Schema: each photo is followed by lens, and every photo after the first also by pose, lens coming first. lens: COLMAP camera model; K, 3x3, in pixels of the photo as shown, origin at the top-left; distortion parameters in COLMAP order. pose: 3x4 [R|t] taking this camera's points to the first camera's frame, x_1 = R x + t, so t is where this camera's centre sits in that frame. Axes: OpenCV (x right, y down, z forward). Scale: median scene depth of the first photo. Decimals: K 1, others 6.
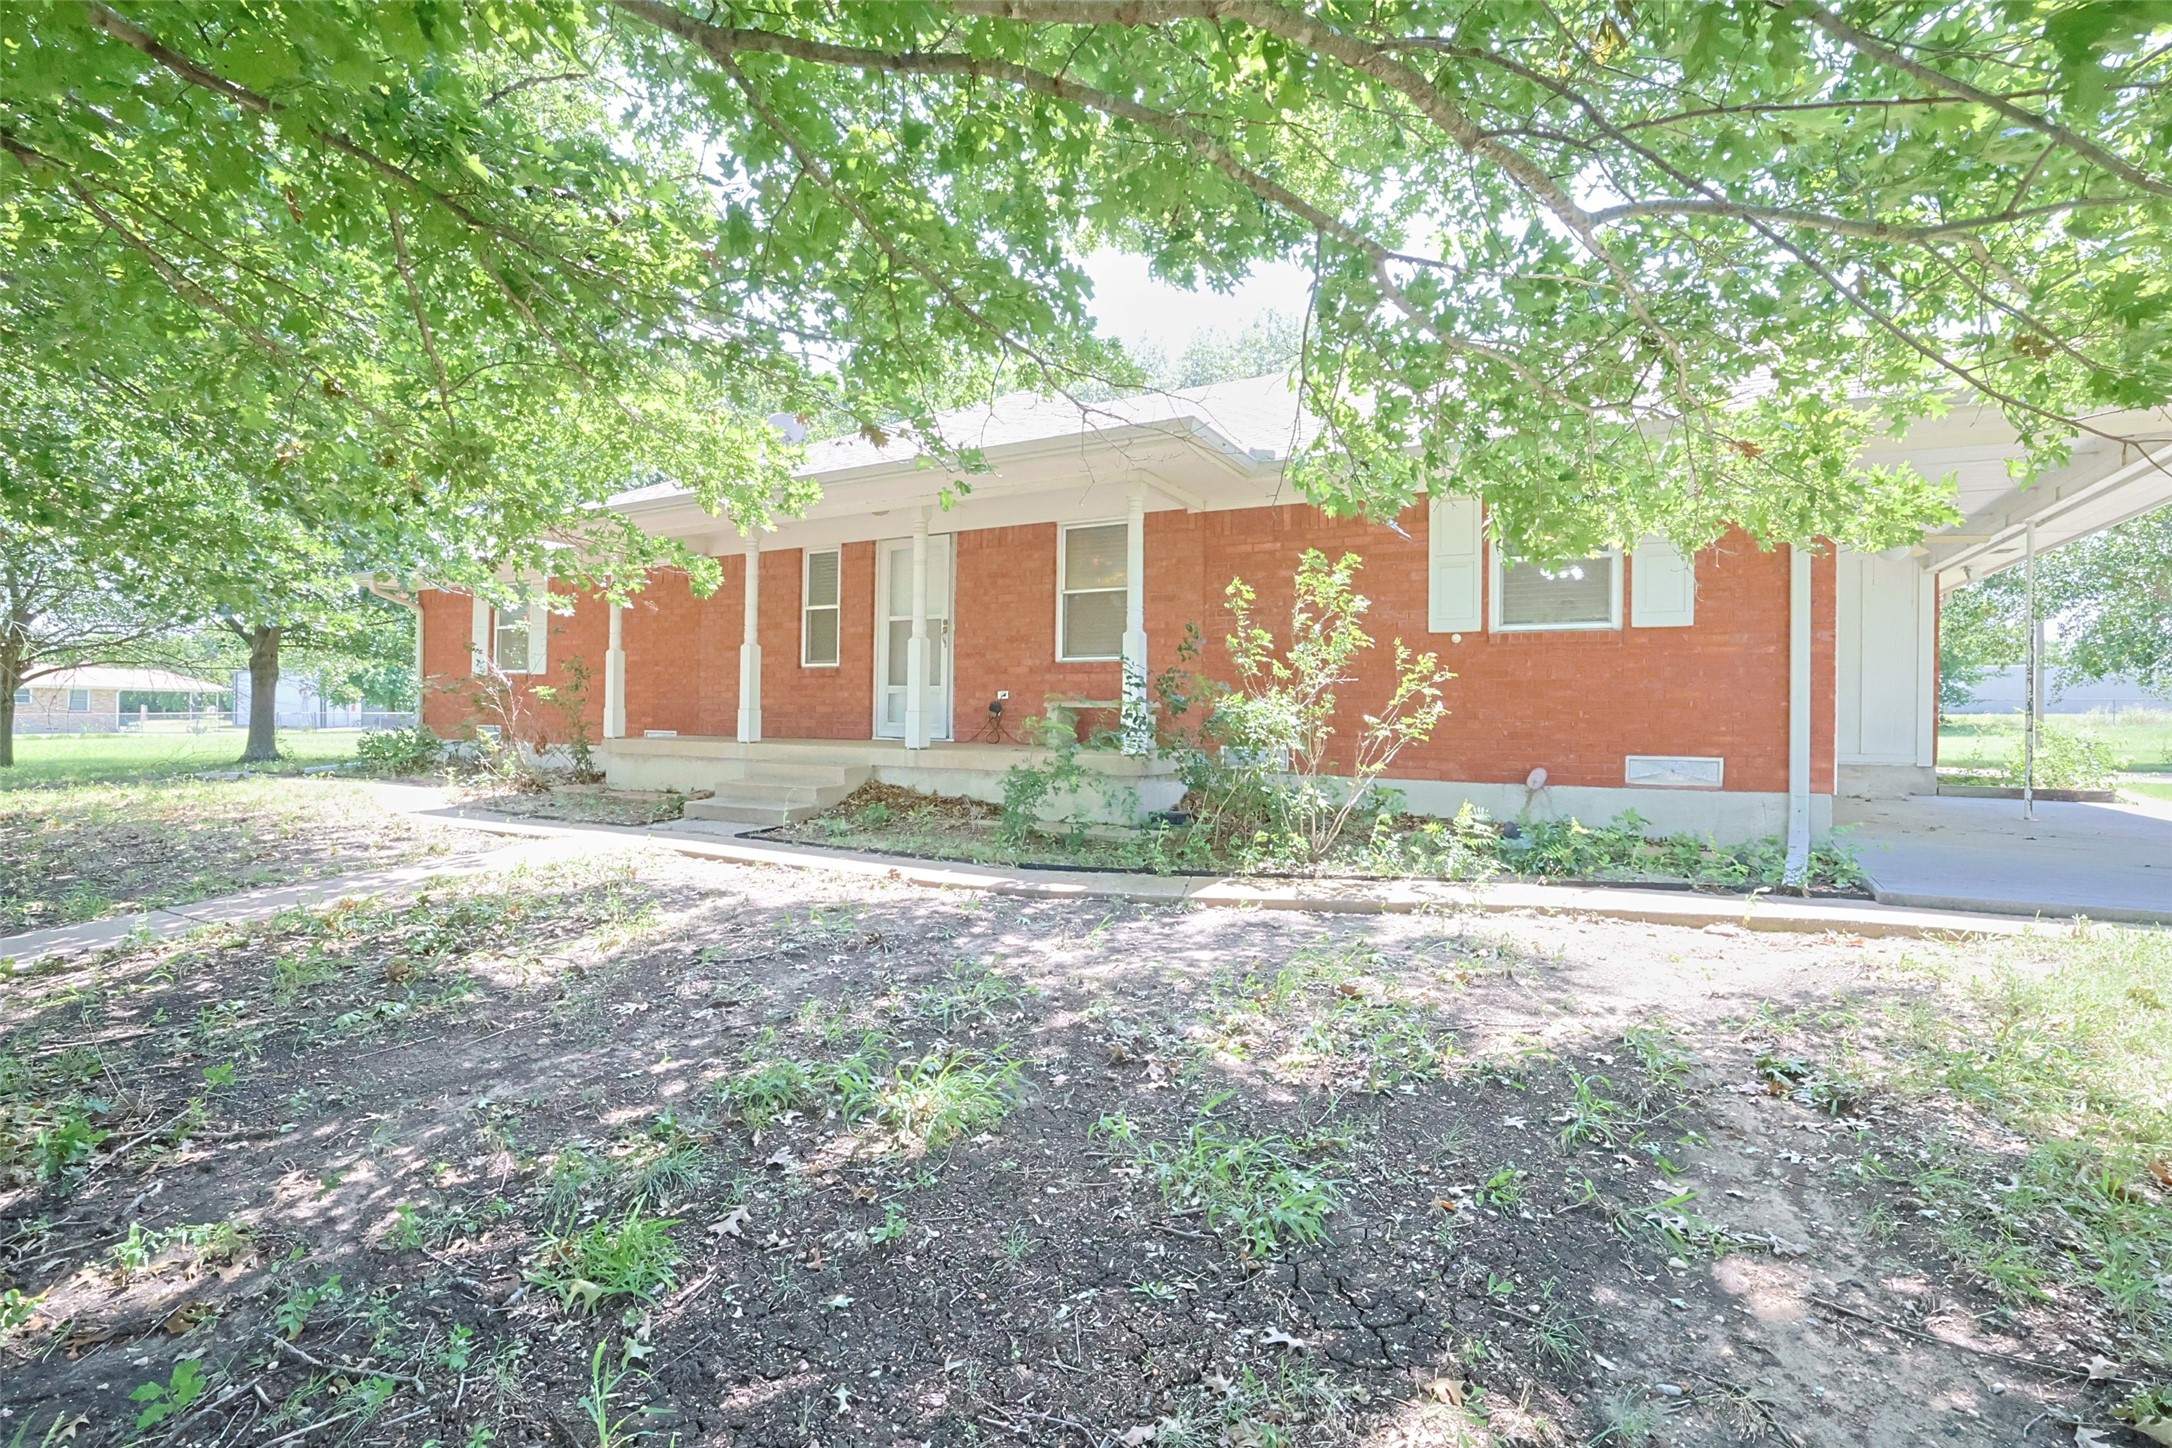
lens RADIAL K [[995.9, 0, 1100.2], [0, 995.9, 719.4], [0, 0, 1]] dist [-0.048389, 0.017470]
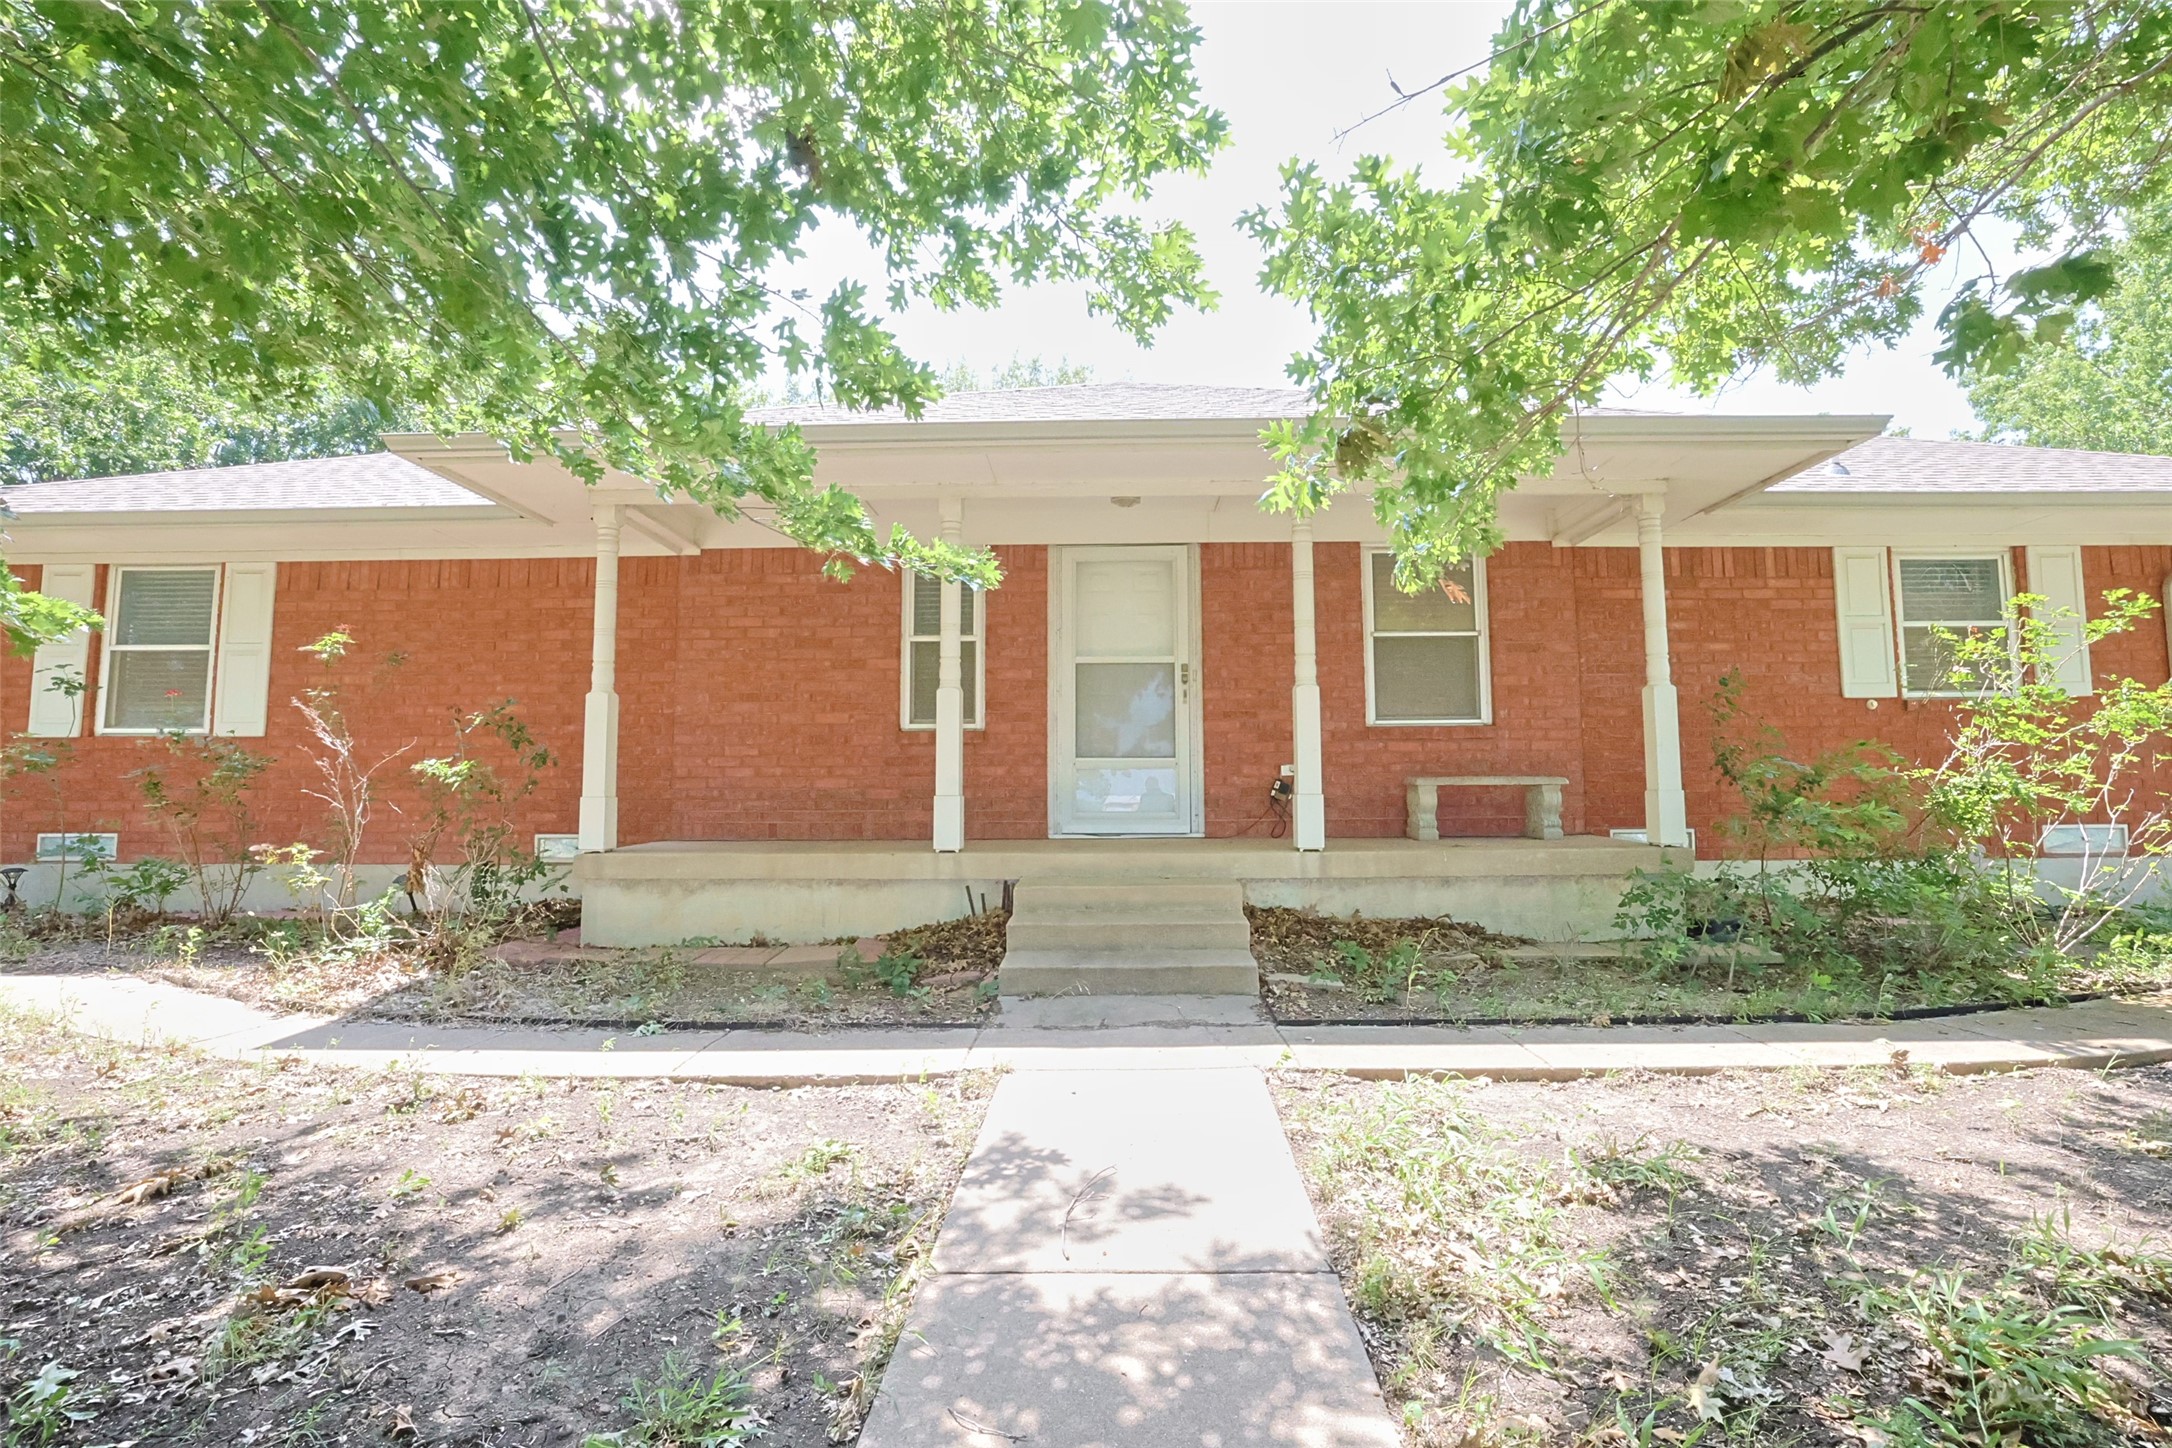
lens RADIAL K [[995.9, 0, 1100.2], [0, 995.9, 719.4], [0, 0, 1]] dist [-0.048389, 0.017470]
pose [[0.878941, 0.017961, 0.476591, -0.551932], [0.019265, 0.997138, -0.073108, -0.011443], [-0.476540, 0.073440, 0.876080, 0.420020]]
